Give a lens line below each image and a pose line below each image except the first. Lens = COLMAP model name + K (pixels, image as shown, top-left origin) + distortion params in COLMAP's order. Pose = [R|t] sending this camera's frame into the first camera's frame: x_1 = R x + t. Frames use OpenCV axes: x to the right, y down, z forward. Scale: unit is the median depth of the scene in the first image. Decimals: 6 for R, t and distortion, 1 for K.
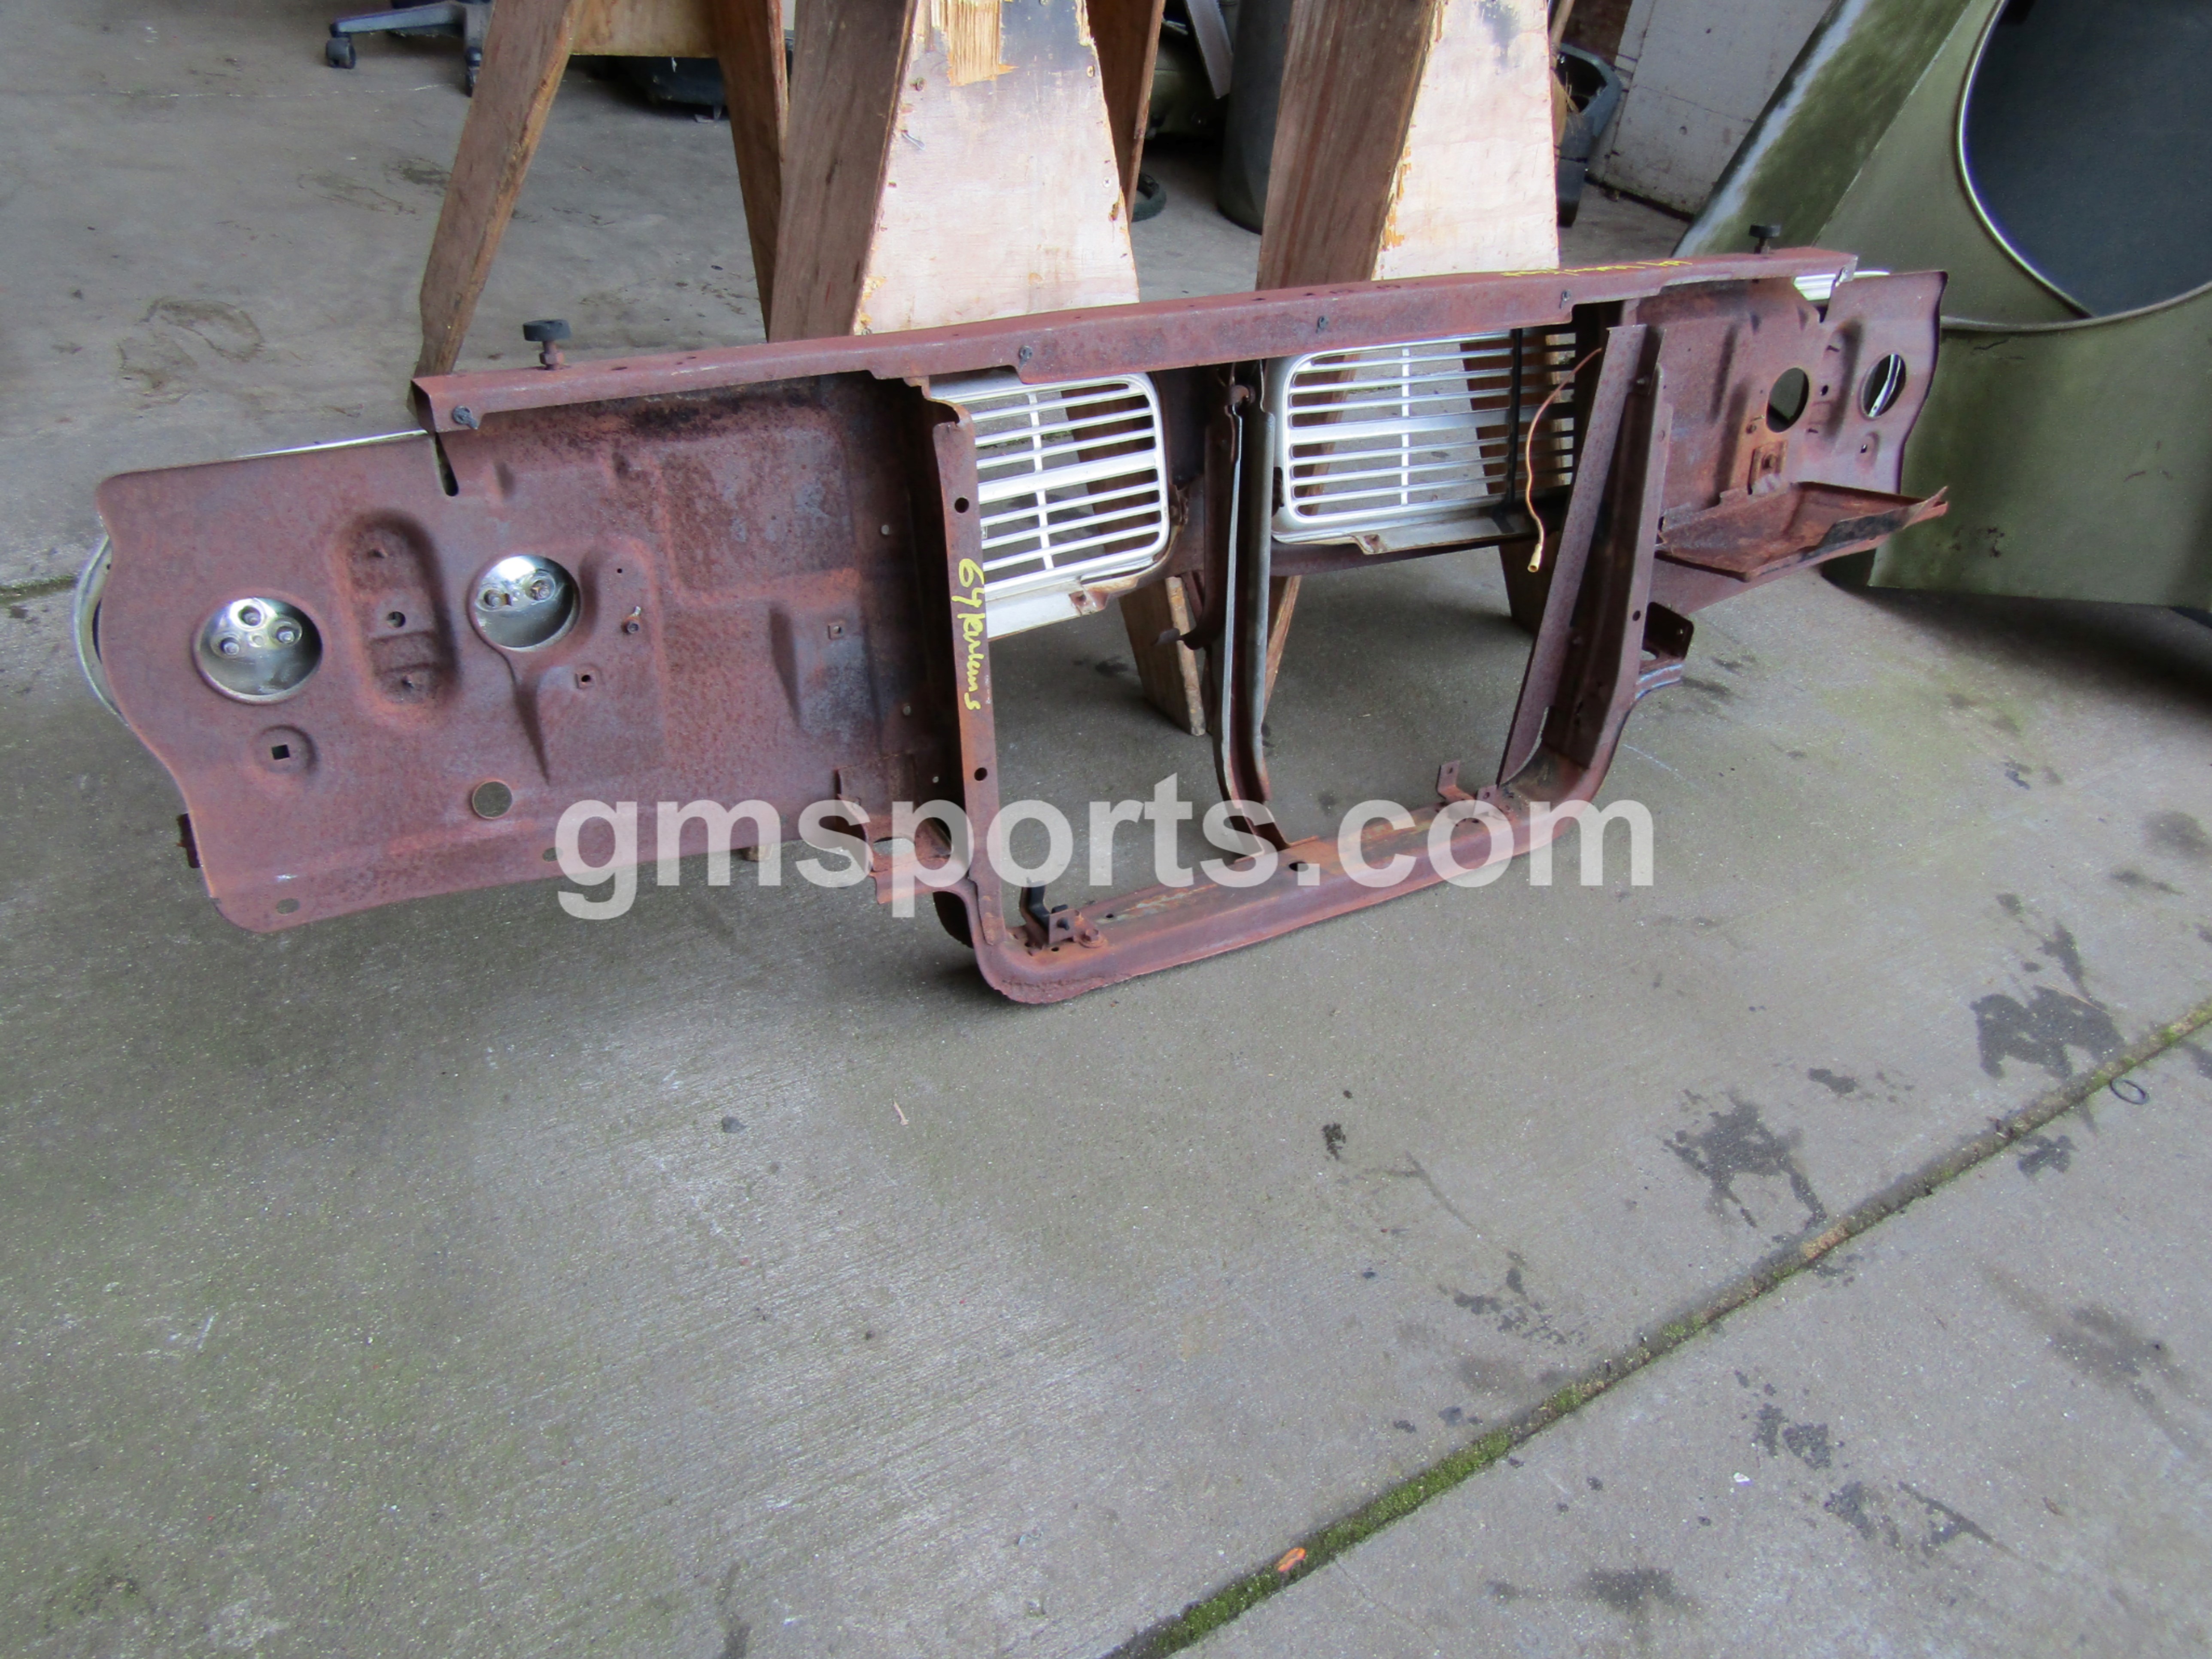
lens RADIAL K [[1588.1, 0, 1108.5], [0, 1588.1, 848.2], [0, 0, 1]] dist [-0.018797, 0.006953]
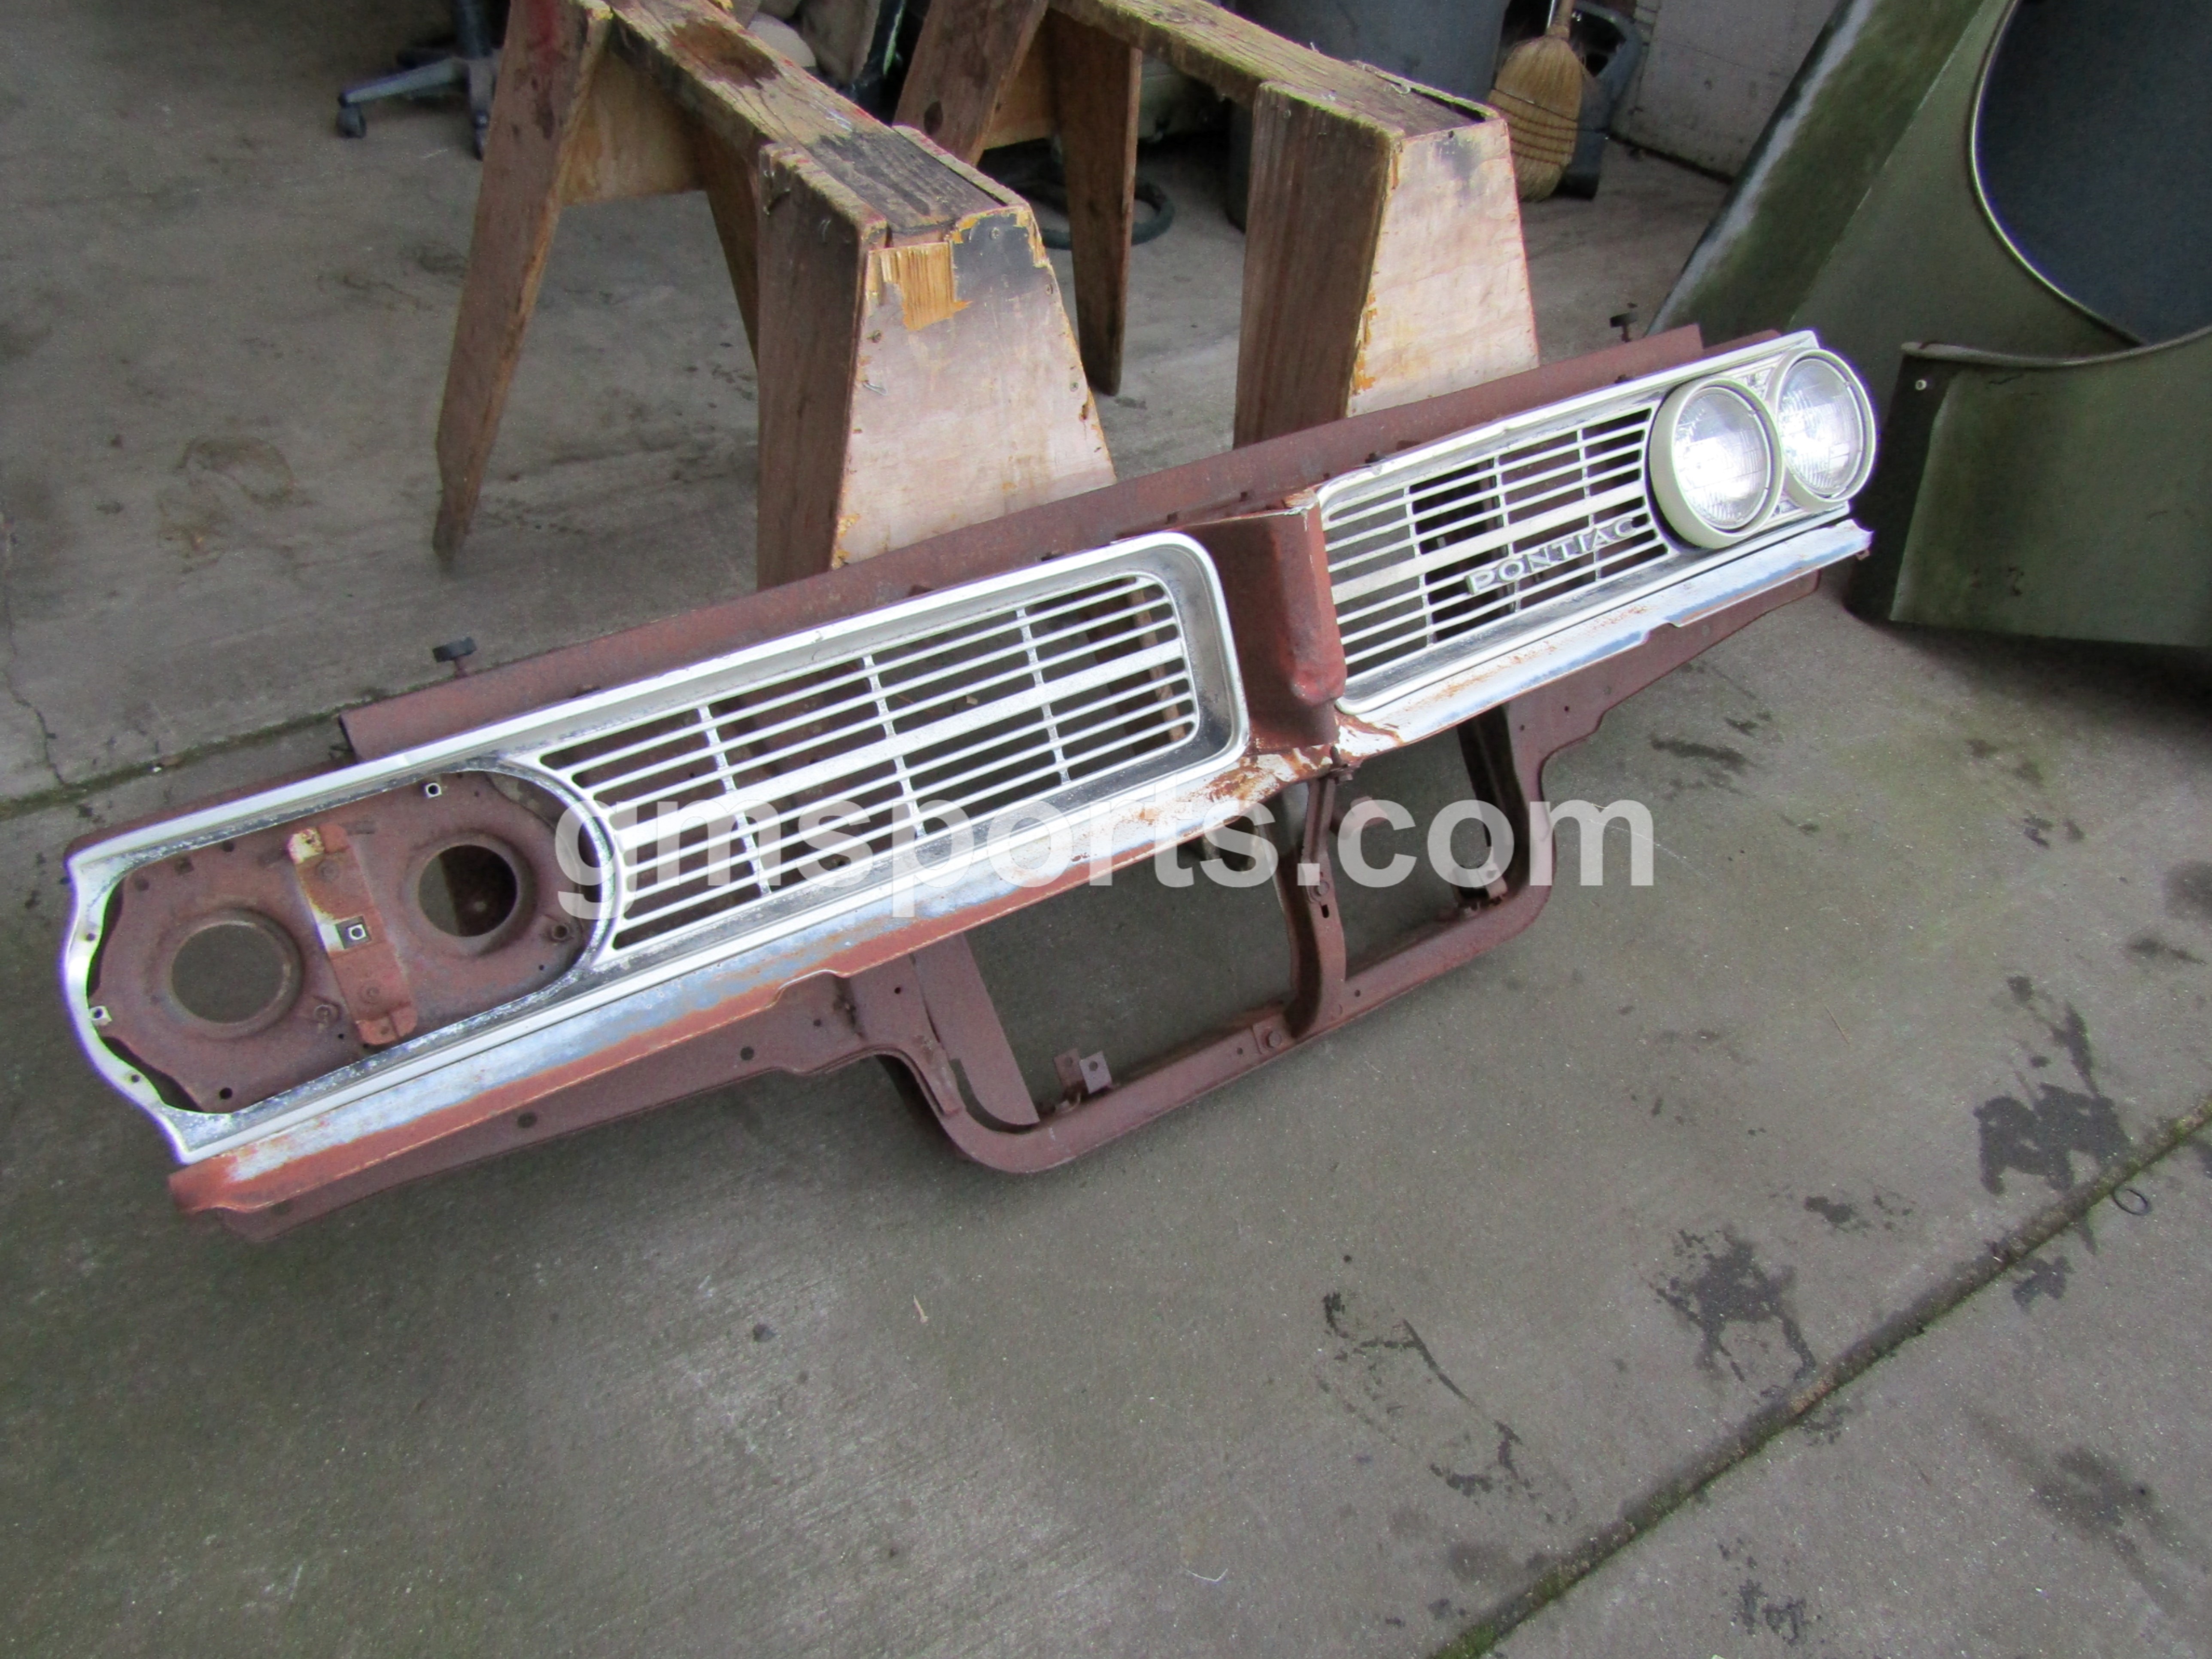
lens RADIAL K [[1588.1, 0, 1108.5], [0, 1588.1, 848.2], [0, 0, 1]] dist [-0.018797, 0.006953]
pose [[0.996836, -0.056599, -0.055811, 0.070926], [0.059880, 0.996461, 0.058983, -0.194240], [0.052276, -0.062139, 0.996698, -0.032263]]
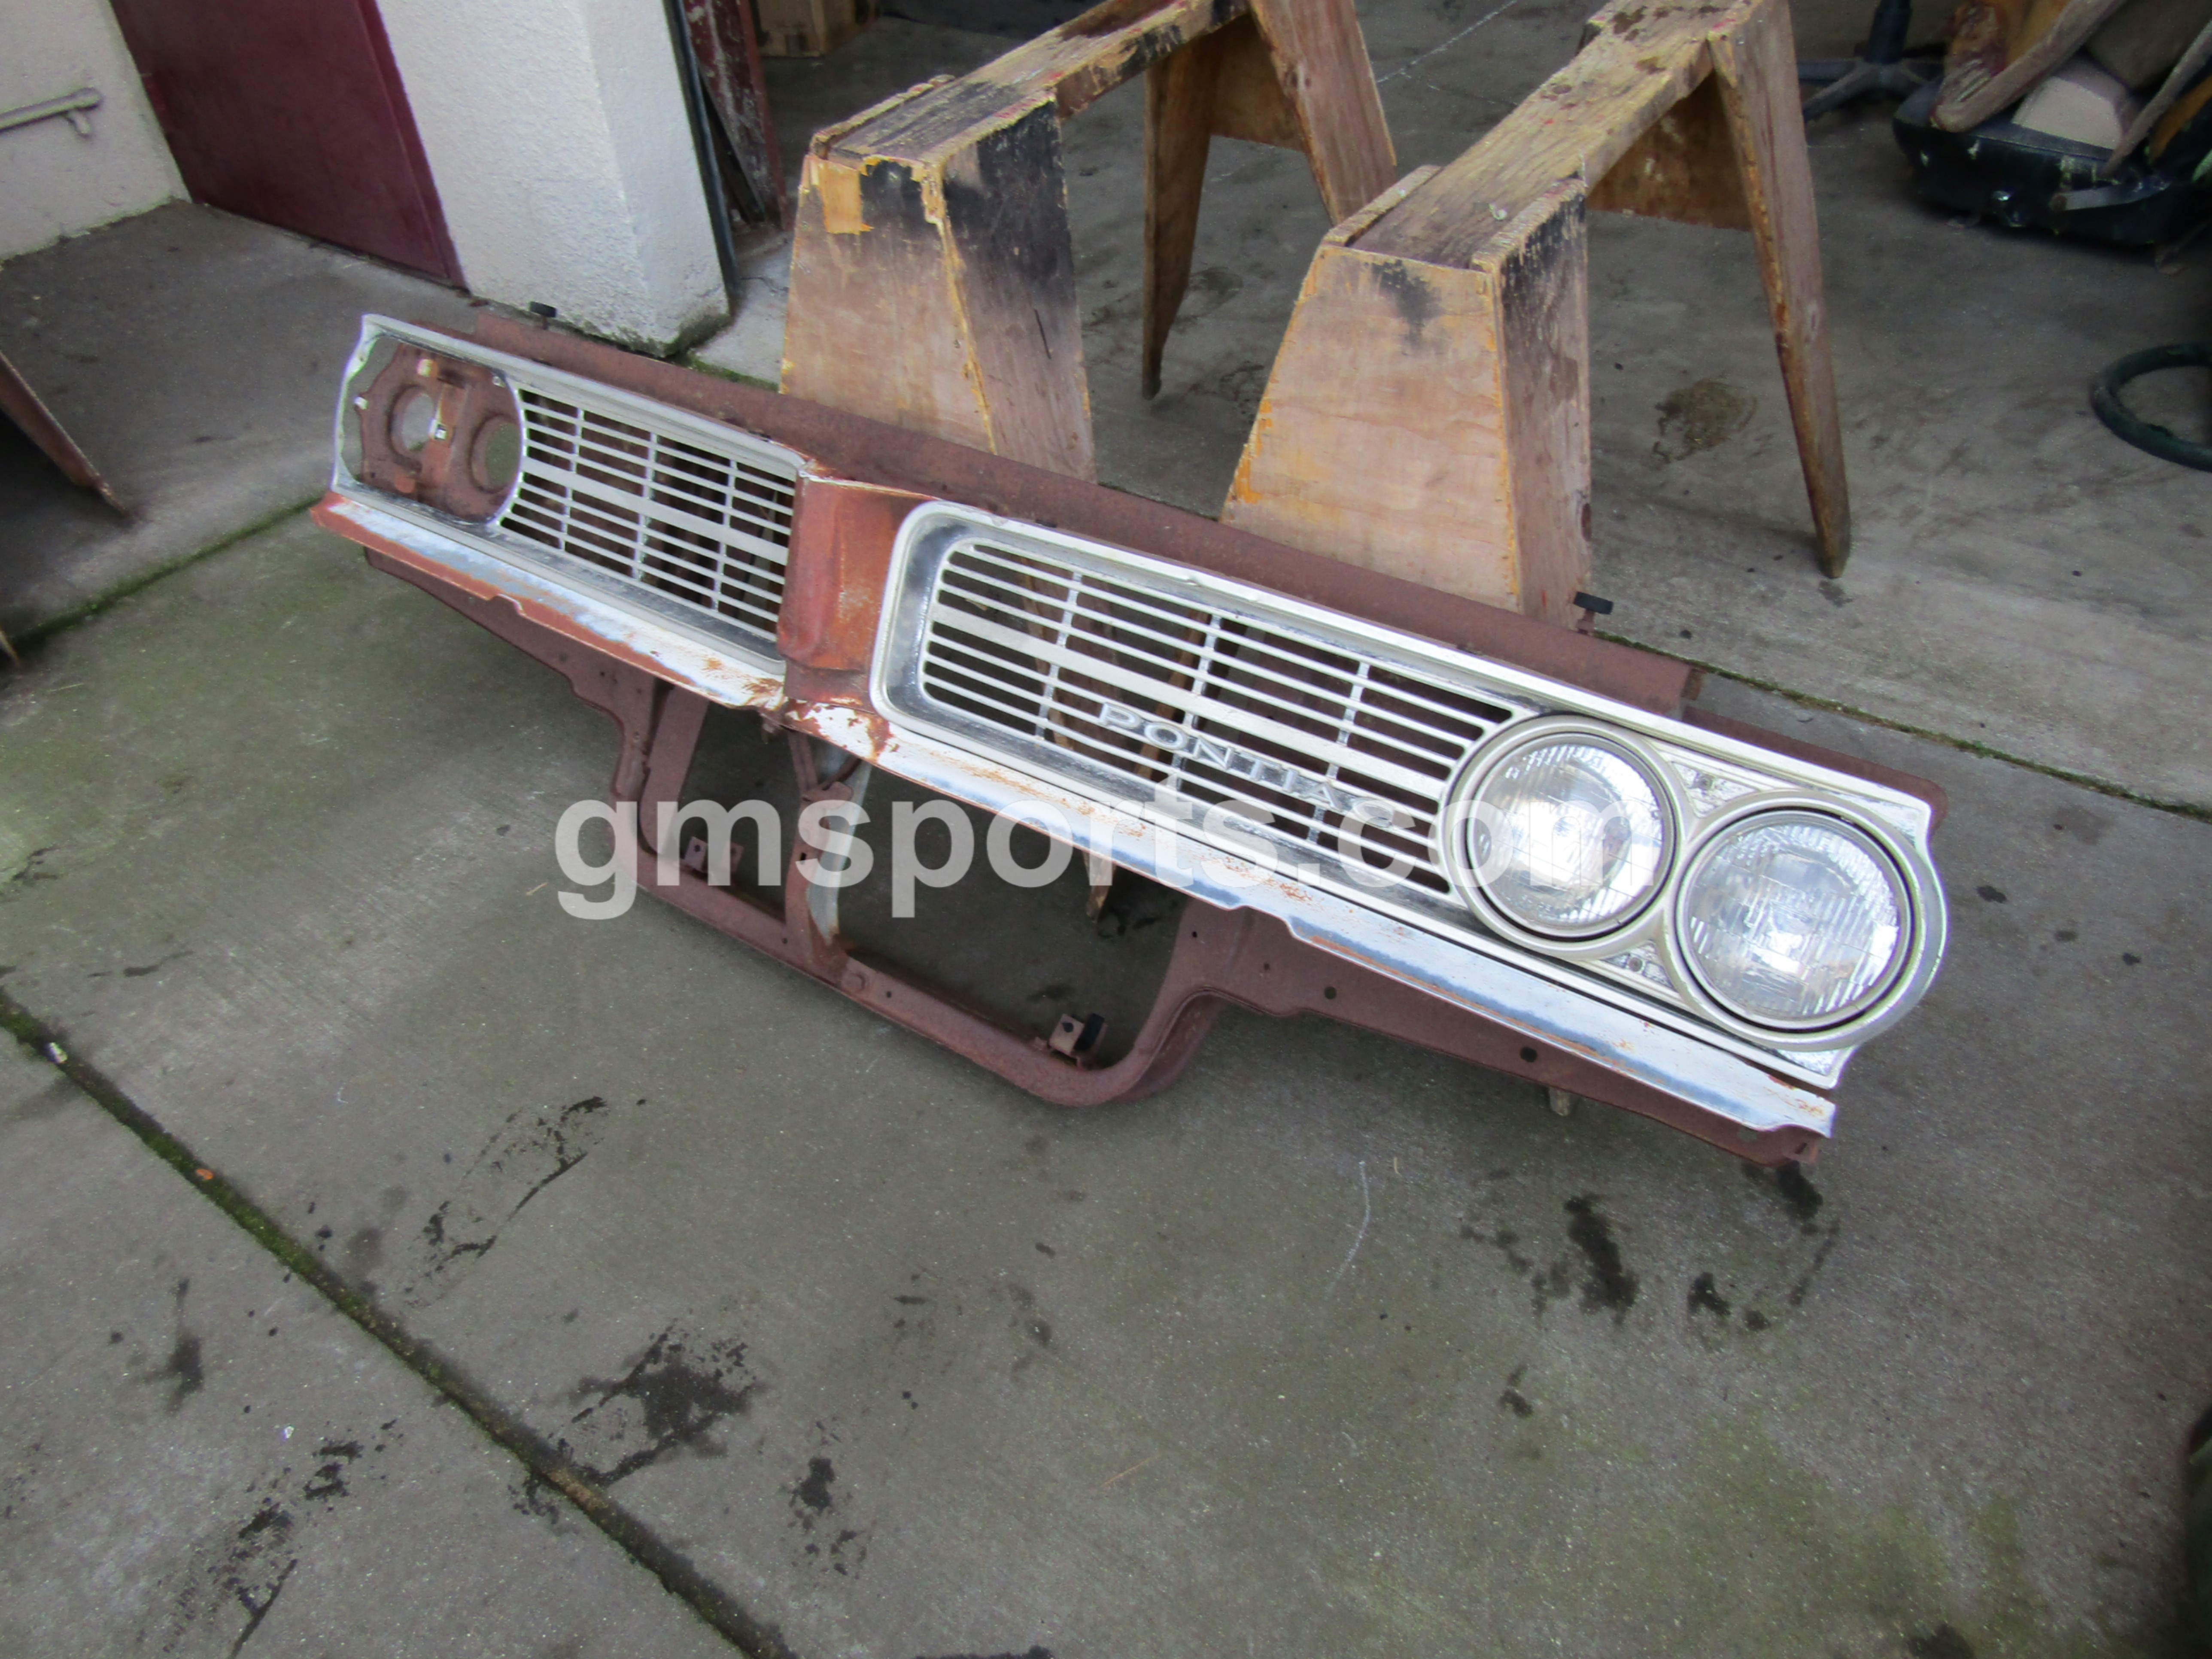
lens RADIAL K [[1588.1, 0, 1108.5], [0, 1588.1, 848.2], [0, 0, 1]] dist [-0.018797, 0.006953]
pose [[0.357140, 0.506454, -0.784828, 1.150308], [-0.492262, 0.816137, 0.302652, -0.548260], [0.793807, 0.278252, 0.540783, 0.614609]]
